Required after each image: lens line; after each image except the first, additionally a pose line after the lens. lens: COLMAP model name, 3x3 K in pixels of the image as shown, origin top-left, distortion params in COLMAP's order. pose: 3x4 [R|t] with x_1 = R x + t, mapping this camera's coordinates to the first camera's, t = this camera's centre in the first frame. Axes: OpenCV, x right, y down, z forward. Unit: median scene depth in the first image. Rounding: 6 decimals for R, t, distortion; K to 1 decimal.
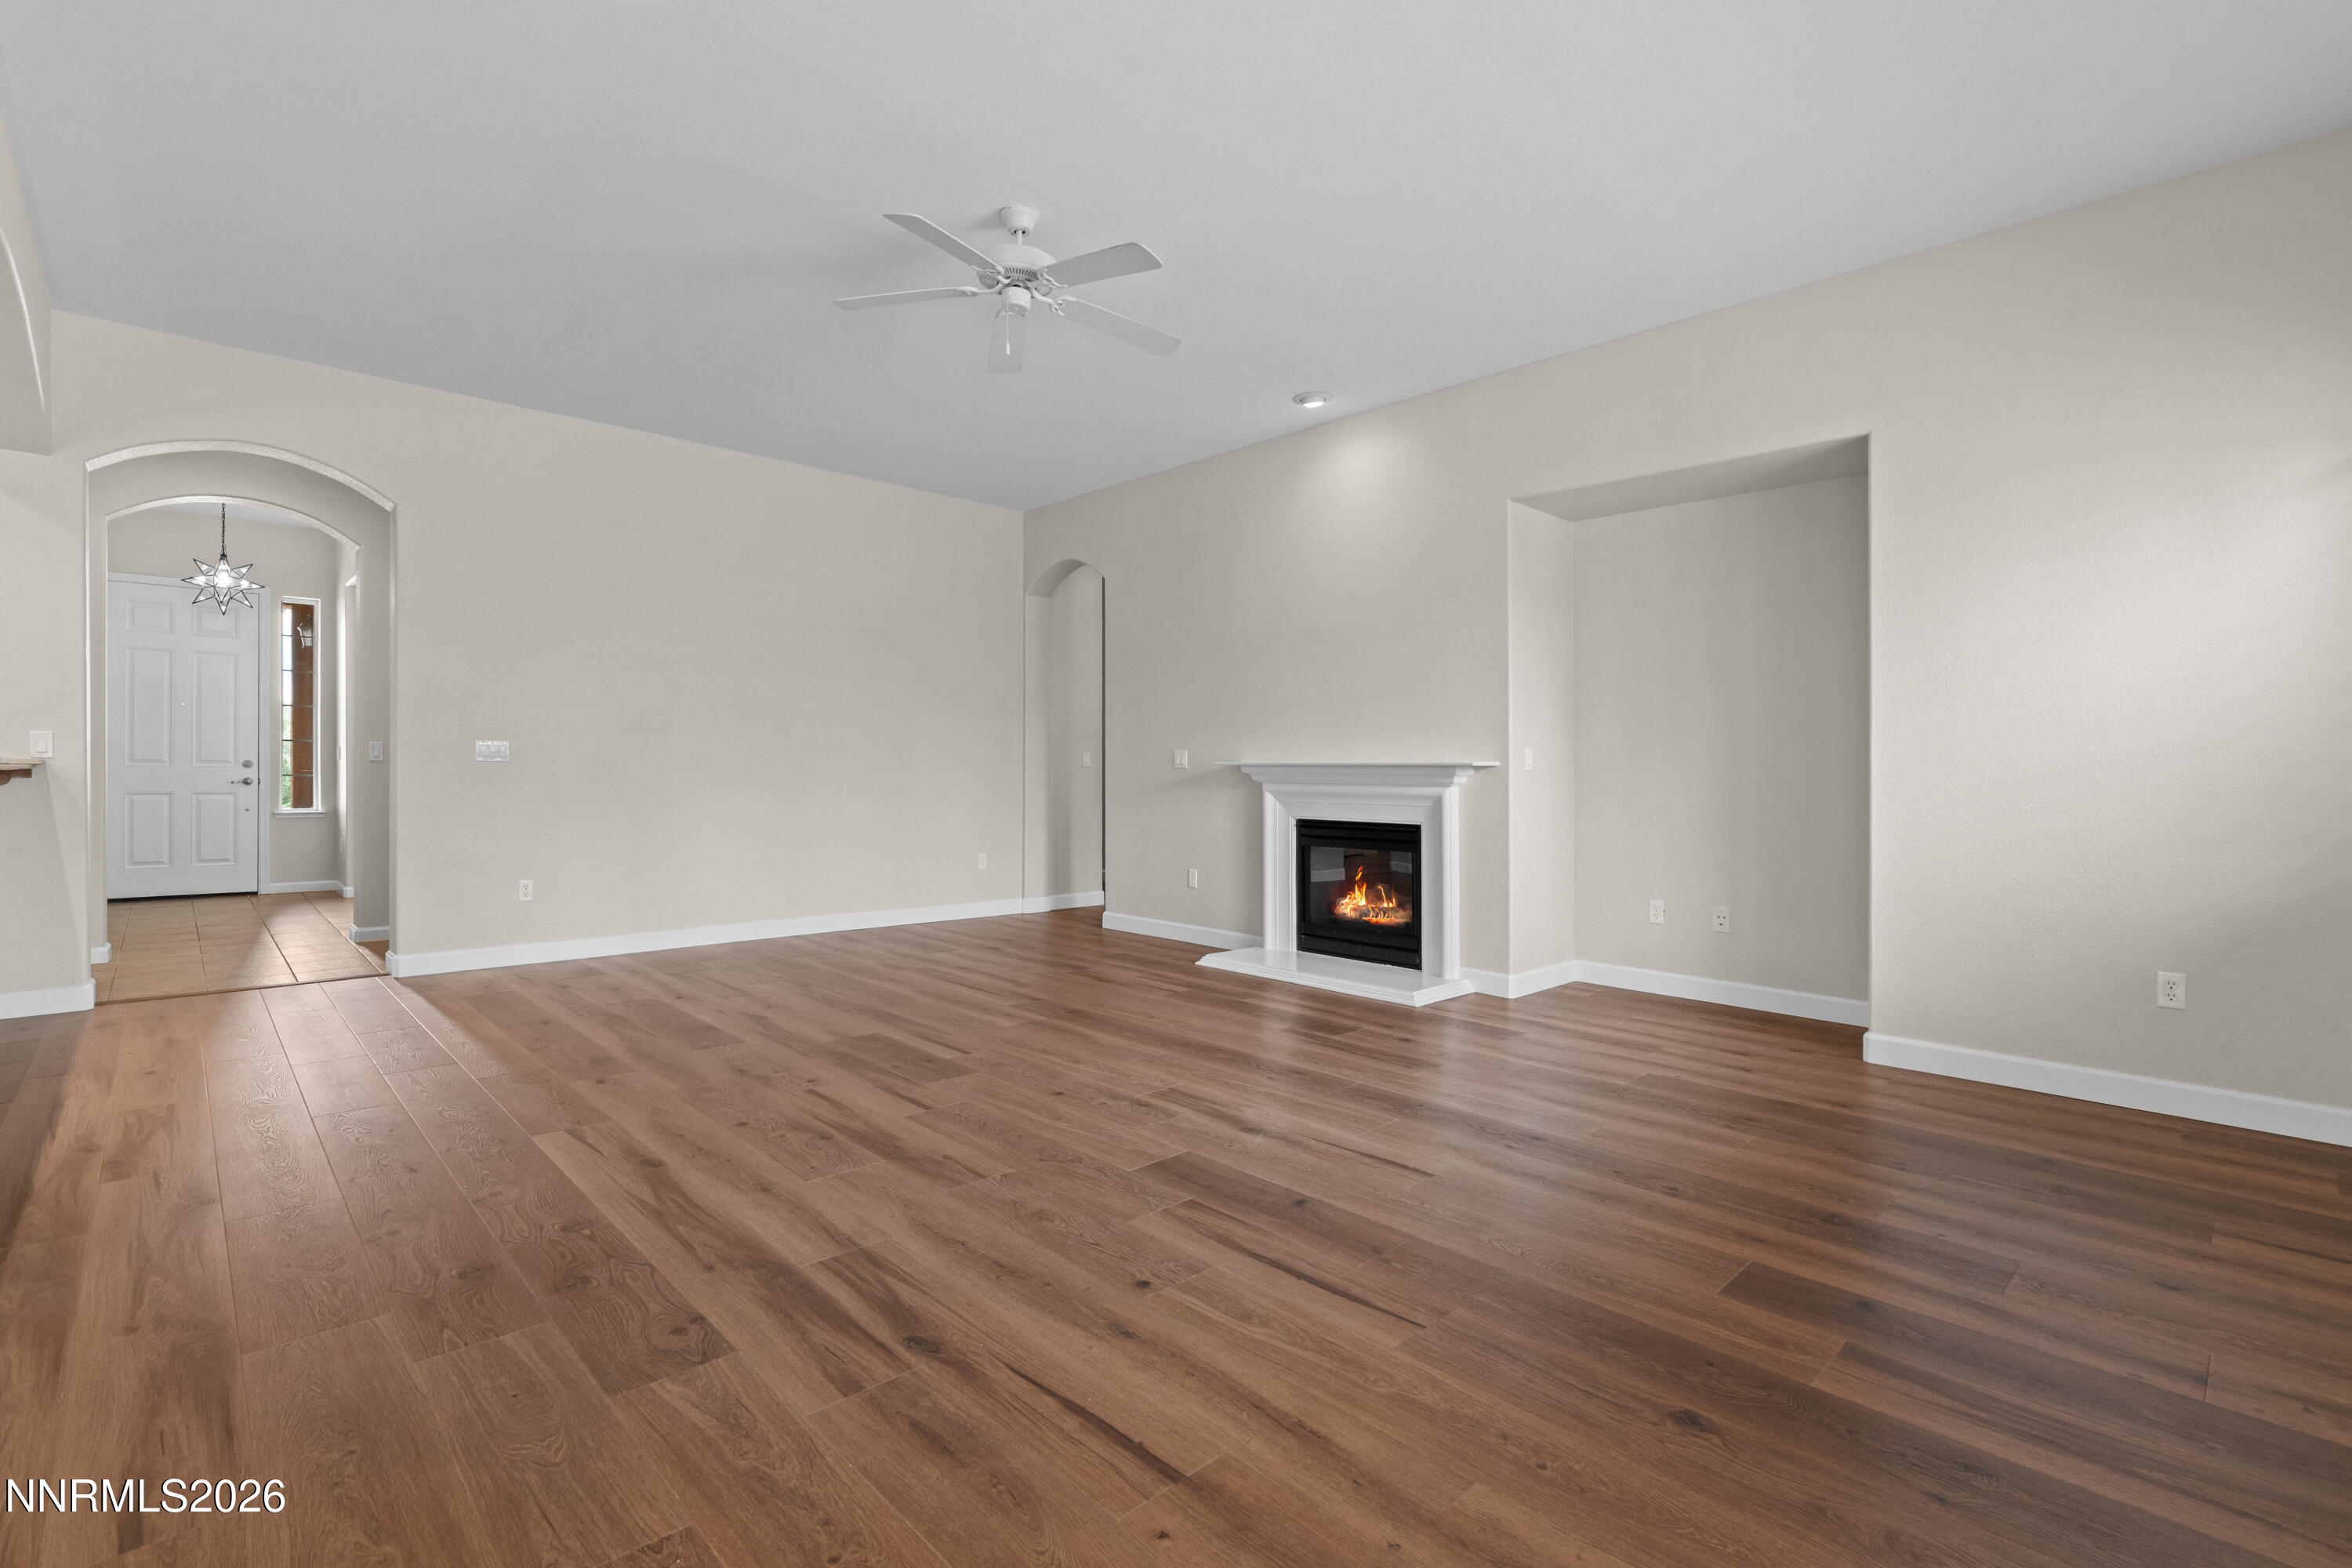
lens RADIAL K [[1069.4, 0, 1175.1], [0, 1069.4, 779.6], [0, 0, 1]] dist [-0.002772, 0.000045]
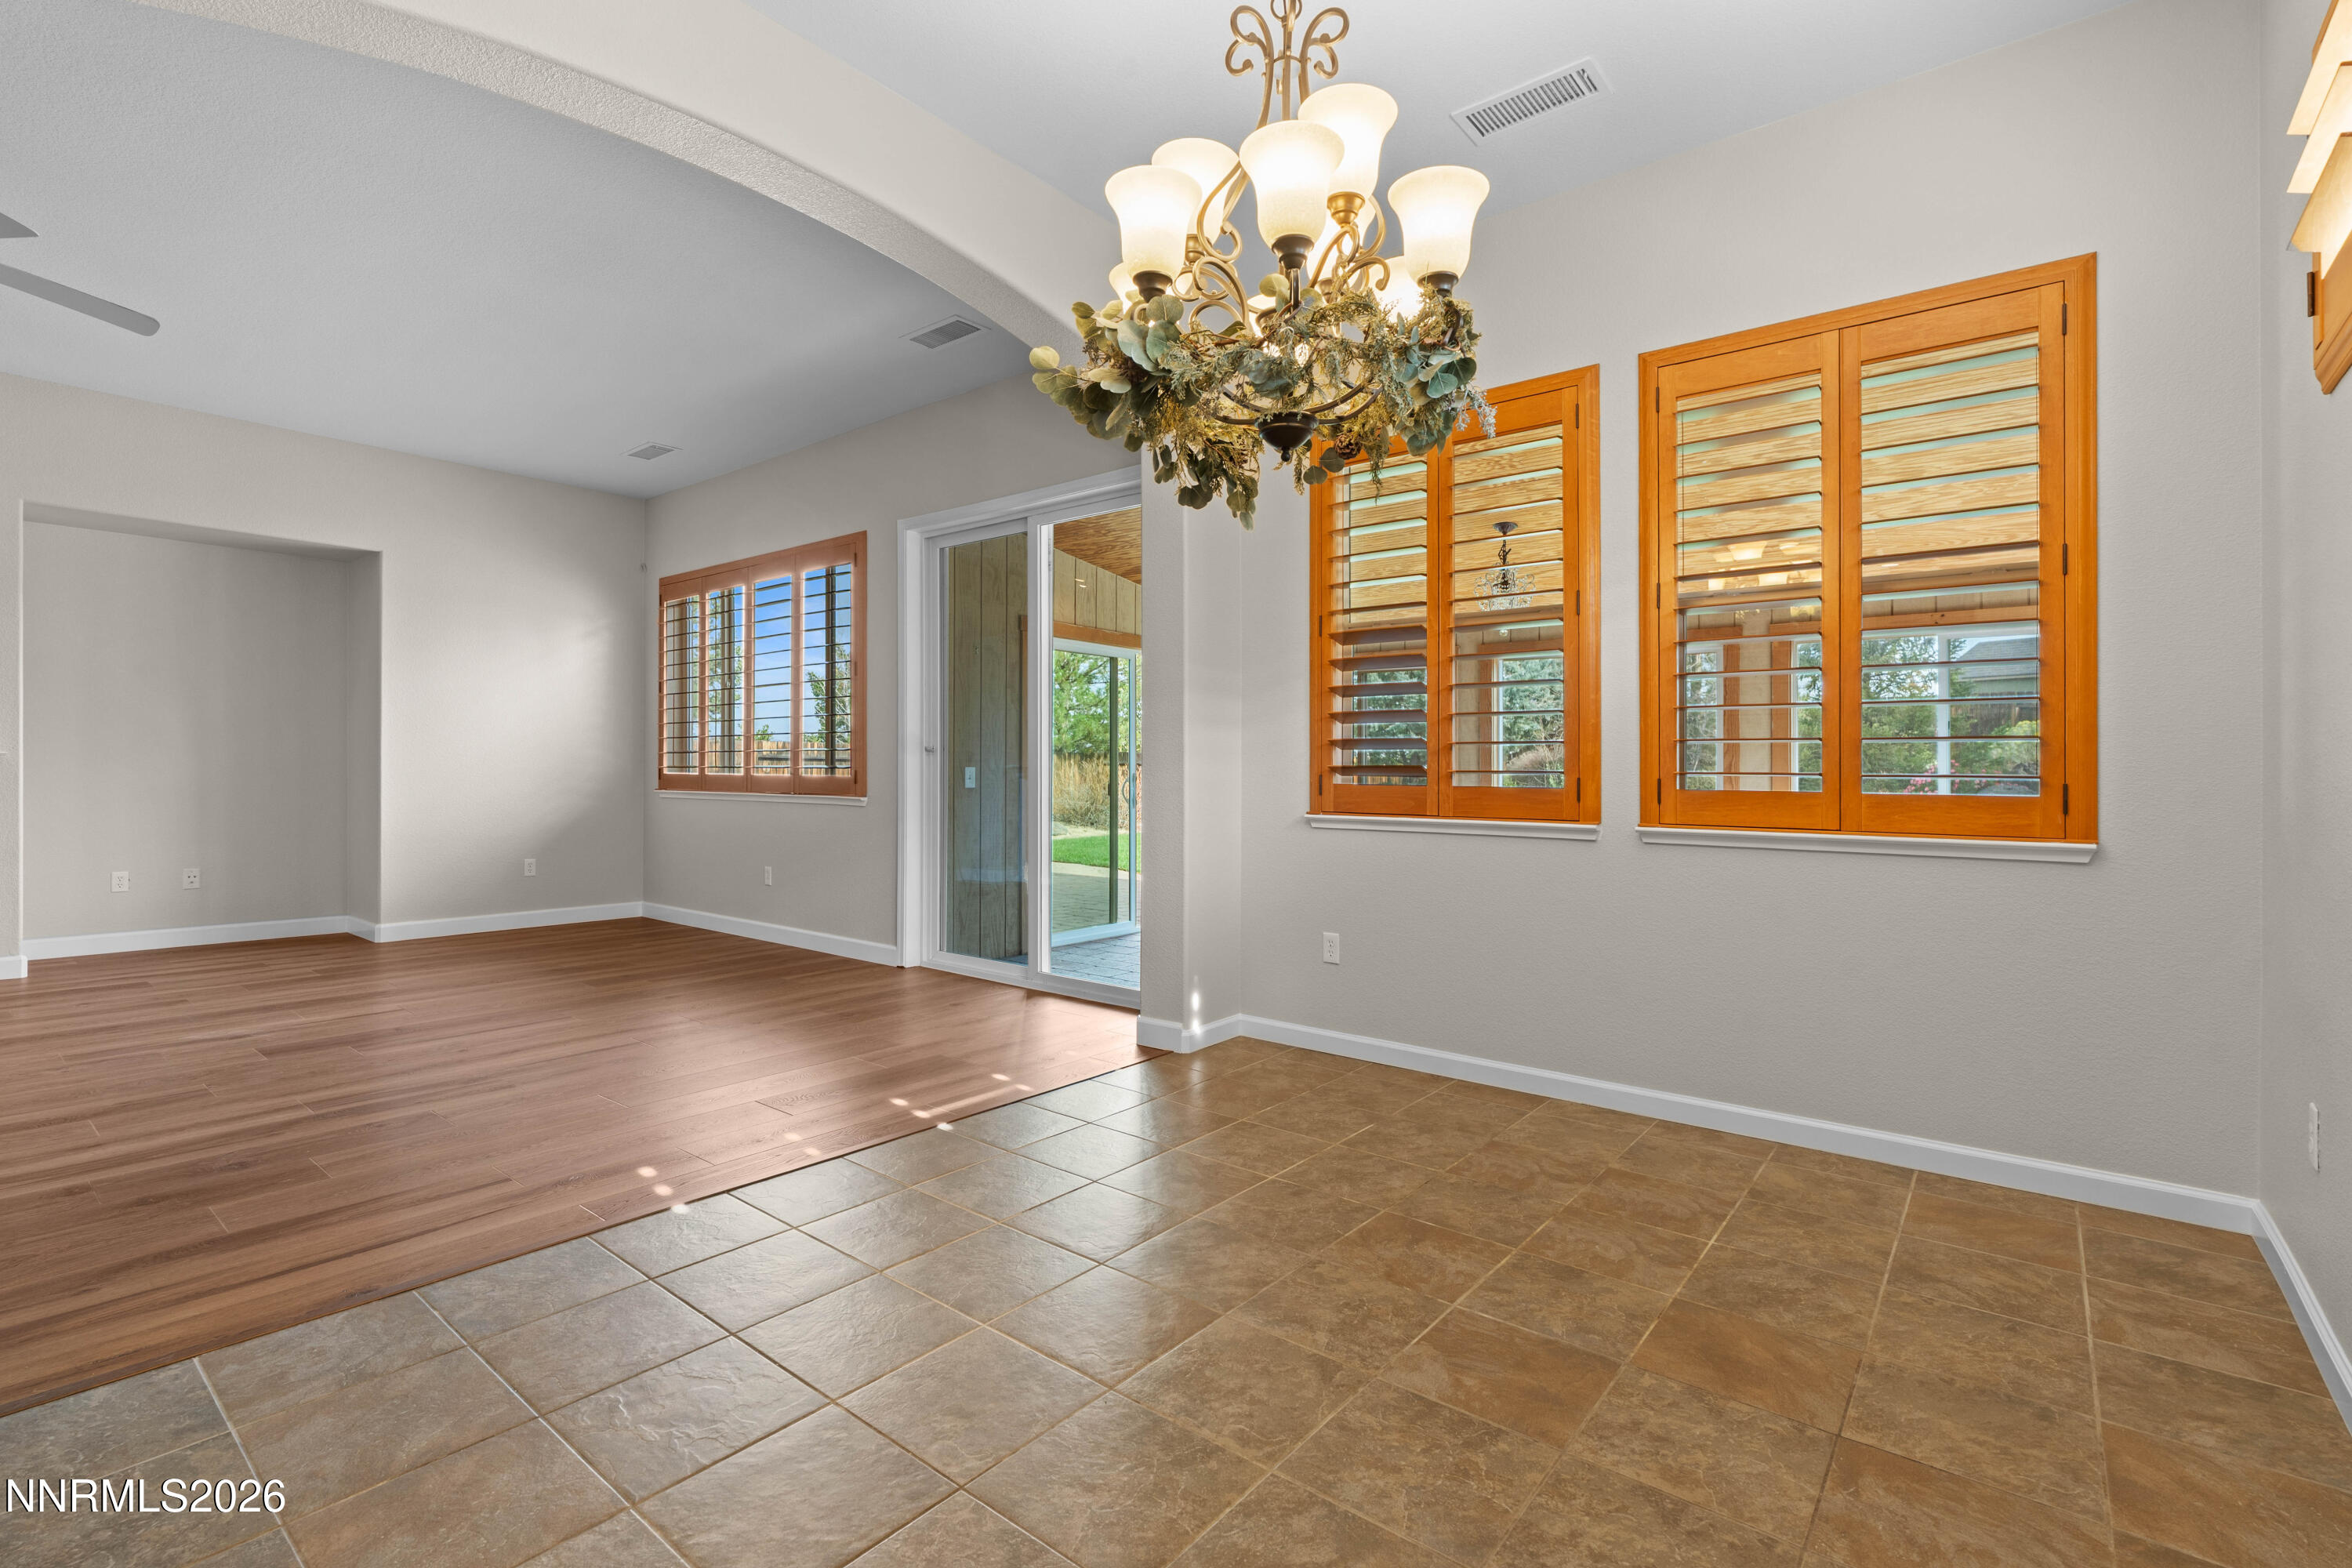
lens RADIAL K [[1069.4, 0, 1173.9], [0, 1069.4, 771.2], [0, 0, 1]] dist [-0.002772, 0.000045]
pose [[-0.133497, -0.009555, 0.991003, -1.091081], [0.000813, 0.999952, 0.009751, -0.008010], [-0.991049, 0.002107, -0.133483, 0.028688]]
